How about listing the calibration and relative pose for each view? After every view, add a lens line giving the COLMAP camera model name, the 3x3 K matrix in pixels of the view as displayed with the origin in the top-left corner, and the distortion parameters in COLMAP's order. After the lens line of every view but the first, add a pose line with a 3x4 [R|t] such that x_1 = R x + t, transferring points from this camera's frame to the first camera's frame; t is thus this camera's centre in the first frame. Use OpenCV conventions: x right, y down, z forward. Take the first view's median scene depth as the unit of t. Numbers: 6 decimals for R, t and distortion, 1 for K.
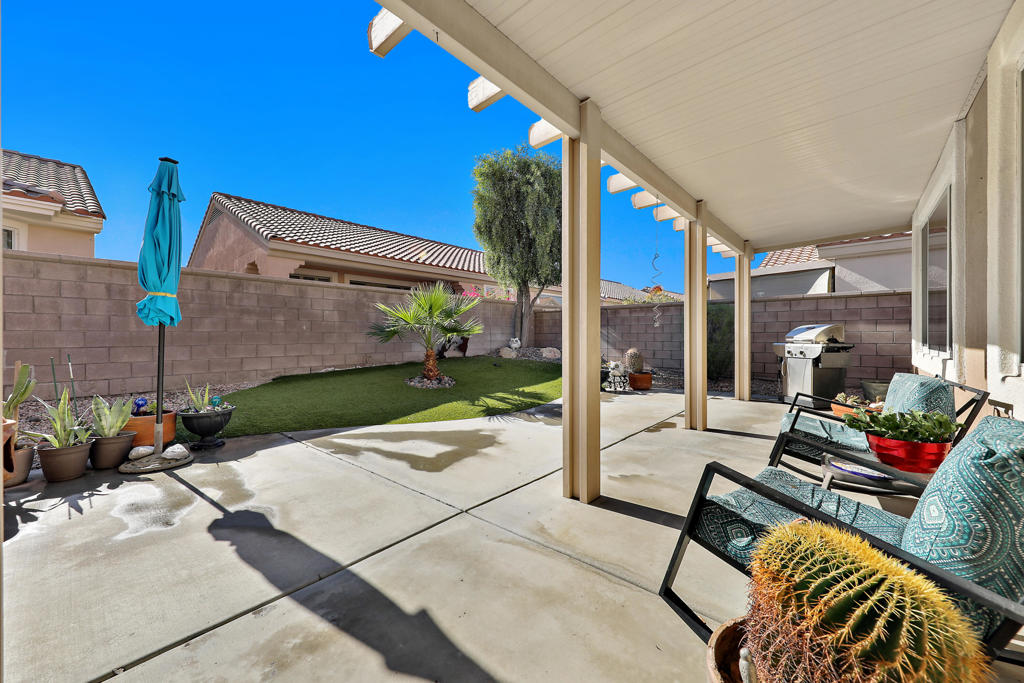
lens RADIAL K [[397.9, 0, 514.6], [0, 397.9, 339.1], [0, 0, 1]] dist [0.000504, 0.000008]
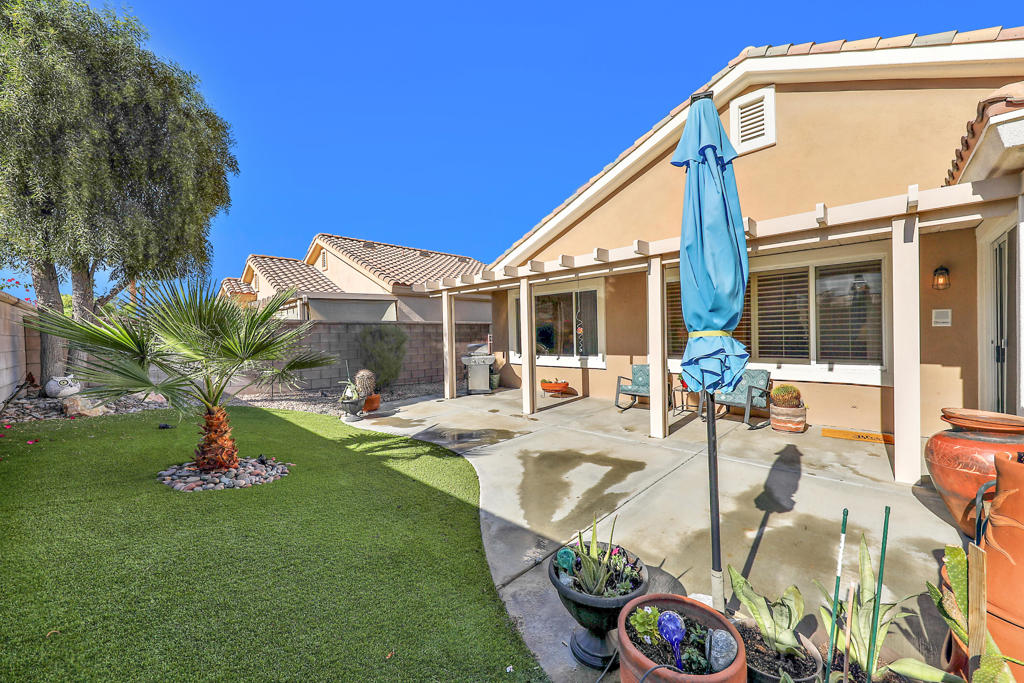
lens RADIAL K [[397.9, 0, 510.7], [0, 397.9, 341.5], [0, 0, 1]] dist [0.000504, 0.000008]
pose [[0.028738, -0.015070, 0.999473, -1.471227], [0.020328, 0.999688, 0.014489, -0.119959], [-0.999380, 0.019901, 0.029035, 1.290652]]
